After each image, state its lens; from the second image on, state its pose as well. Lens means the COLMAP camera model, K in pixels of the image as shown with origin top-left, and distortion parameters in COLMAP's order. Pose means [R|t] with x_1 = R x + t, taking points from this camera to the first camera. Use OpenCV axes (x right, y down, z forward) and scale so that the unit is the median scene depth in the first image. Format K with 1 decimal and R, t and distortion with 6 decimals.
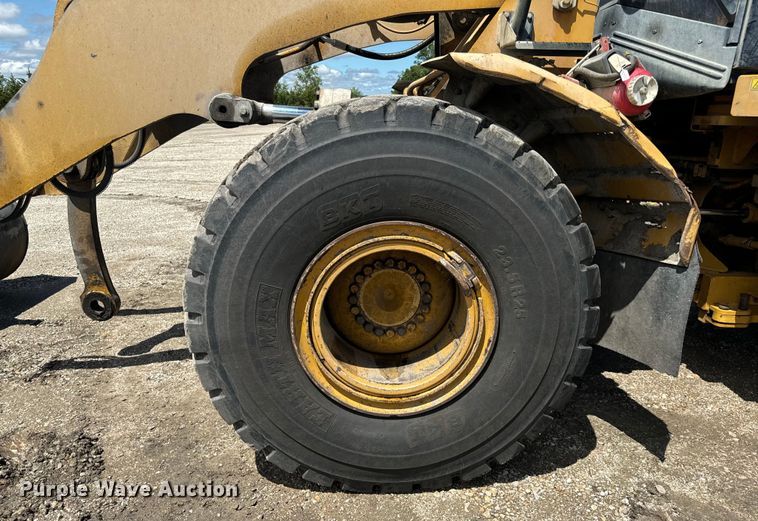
lens RADIAL K [[546.3, 0, 379.9], [0, 546.3, 286.4], [0, 0, 1]] dist [-0.002515, -0.002993]
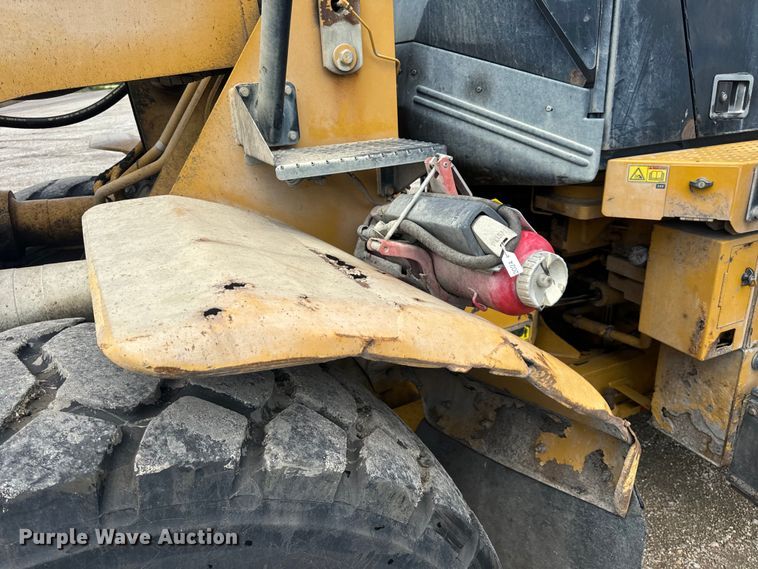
lens RADIAL K [[535.9, 0, 379.0], [0, 535.9, 284.5], [0, 0, 1]] dist [0.068704, -0.111973]
pose [[0.912628, -0.207369, 0.352291, 0.131615], [0.182287, 0.977800, 0.103339, -0.357139], [-0.365899, -0.030092, 0.930168, 0.476699]]
